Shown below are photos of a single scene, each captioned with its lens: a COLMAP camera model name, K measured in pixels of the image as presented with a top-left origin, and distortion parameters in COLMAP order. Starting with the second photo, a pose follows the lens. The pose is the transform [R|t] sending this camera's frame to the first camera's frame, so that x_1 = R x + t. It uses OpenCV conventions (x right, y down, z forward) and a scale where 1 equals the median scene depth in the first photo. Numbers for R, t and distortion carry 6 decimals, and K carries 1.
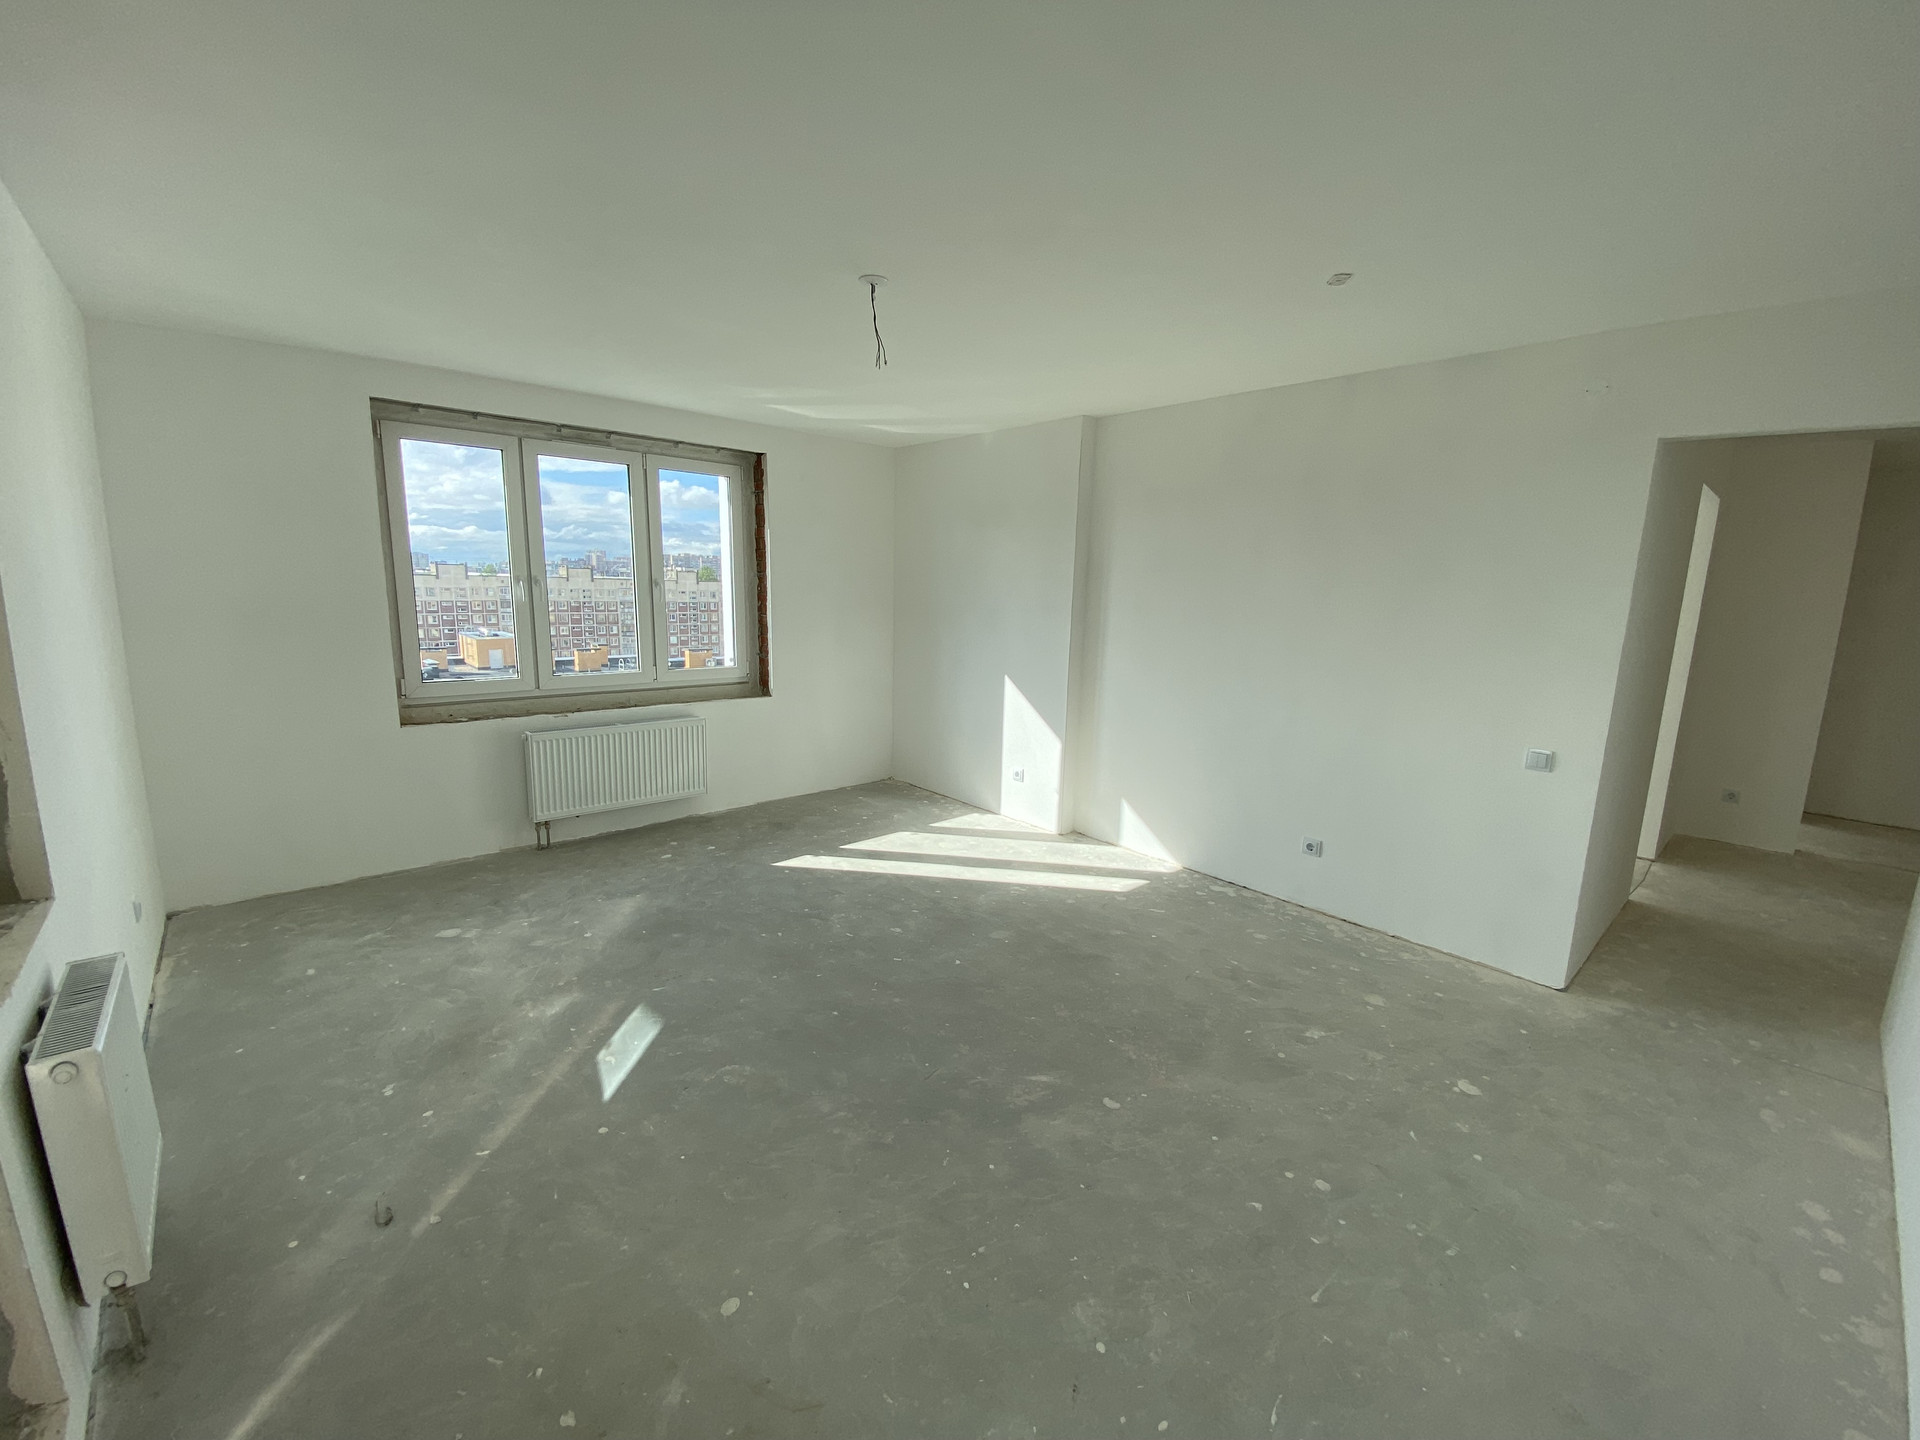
lens RADIAL K [[771.9, 0, 953.4], [0, 771.9, 723.2], [0, 0, 1]] dist [-0.001876, -0.012619]
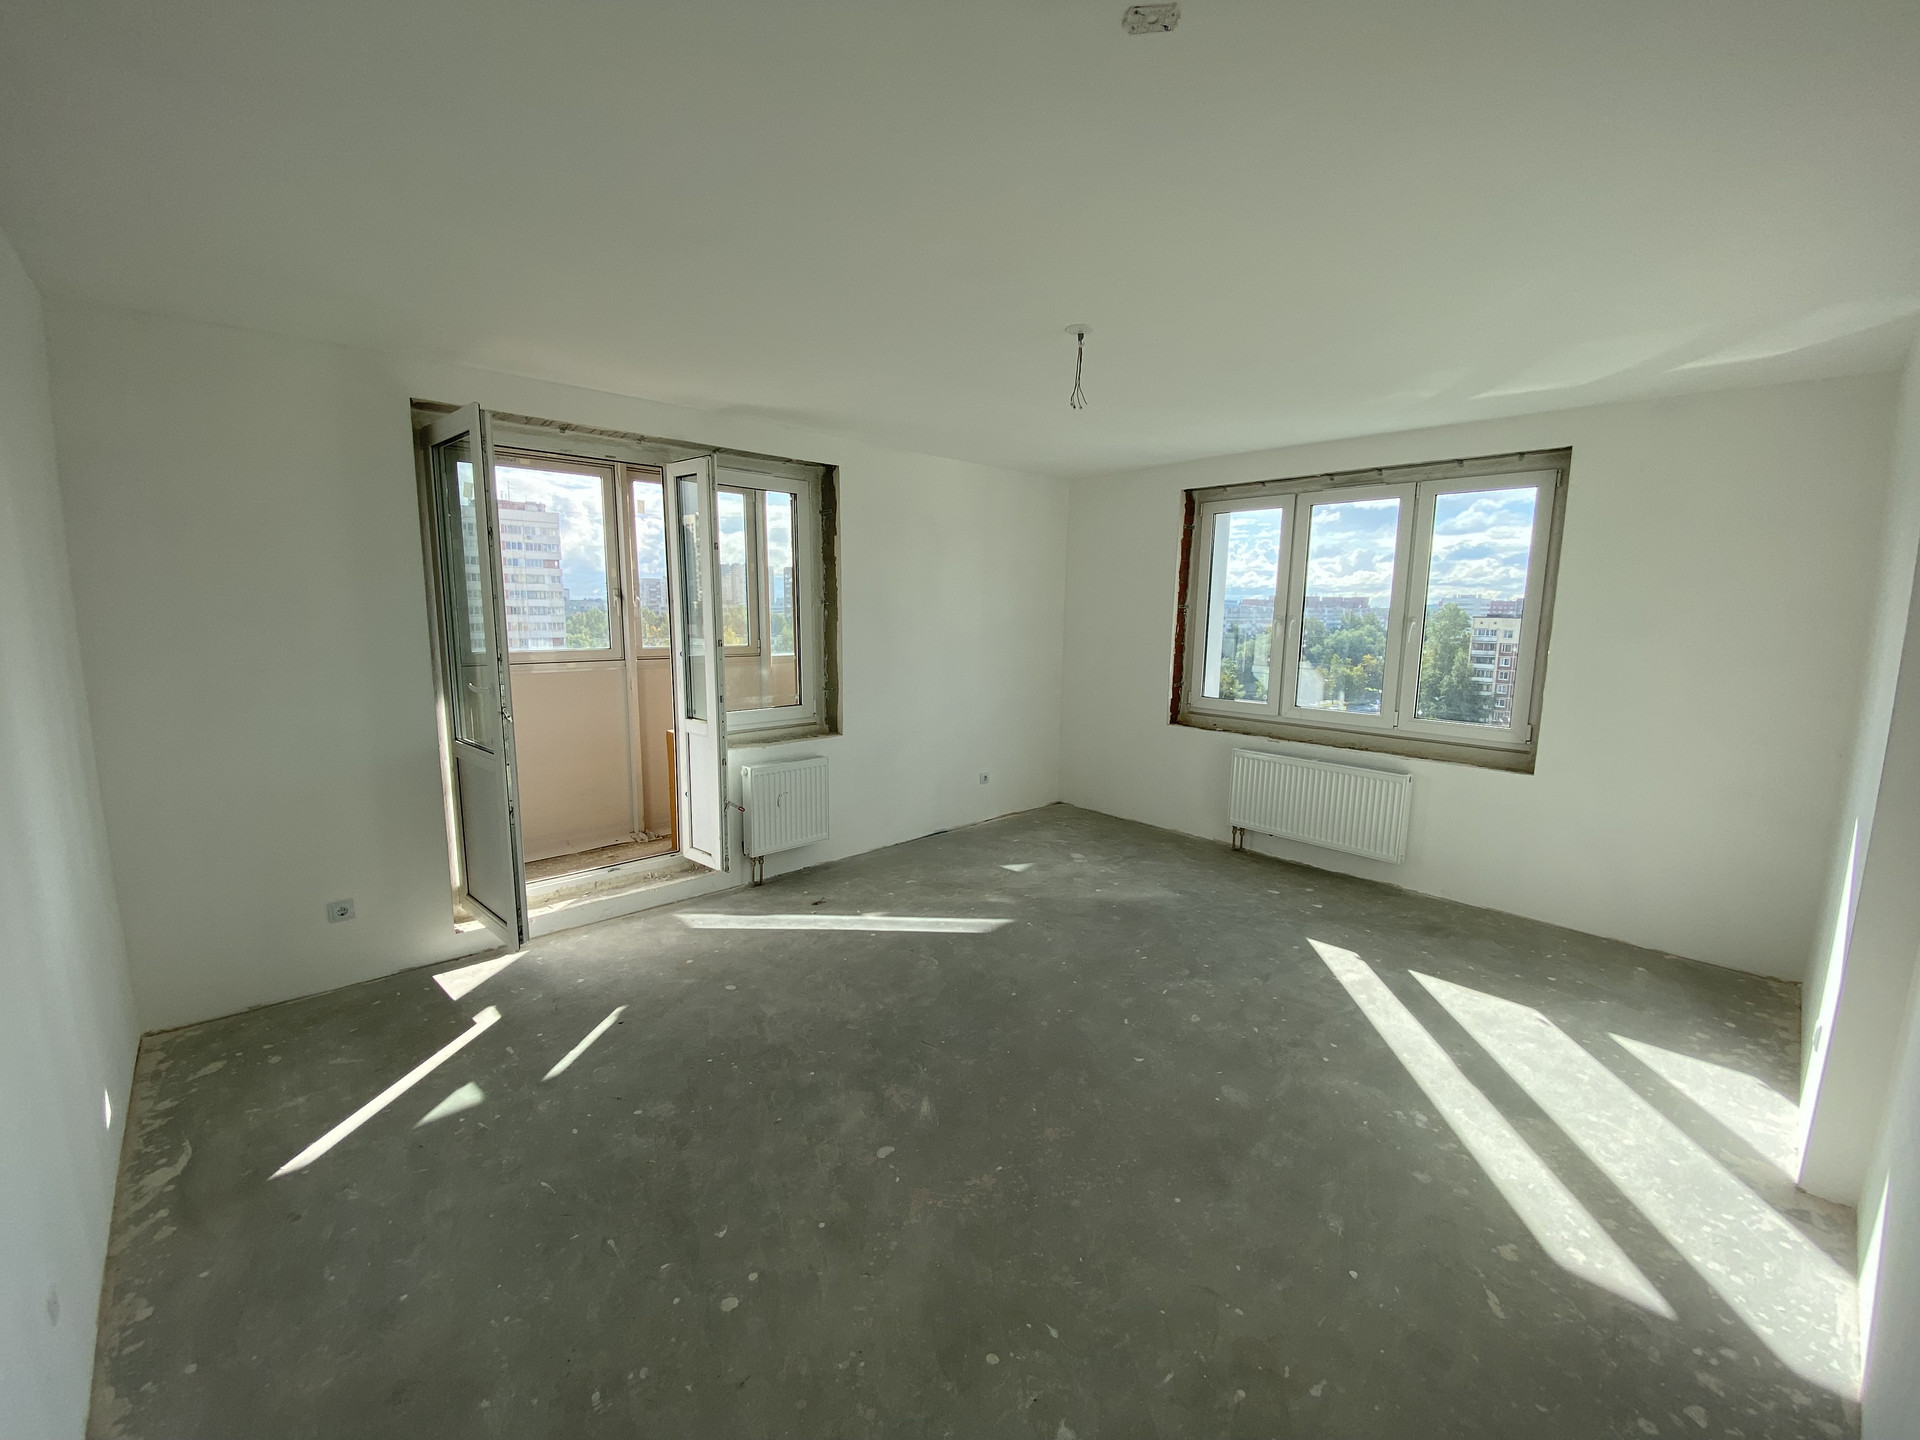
lens RADIAL K [[771.9, 0, 953.4], [0, 771.9, 723.2], [0, 0, 1]] dist [-0.001876, -0.012619]
pose [[0.017613, 0.133277, -0.990922, 0.594293], [-0.193879, 0.972720, 0.127383, -0.088888], [0.980867, 0.189875, 0.042972, 0.517652]]
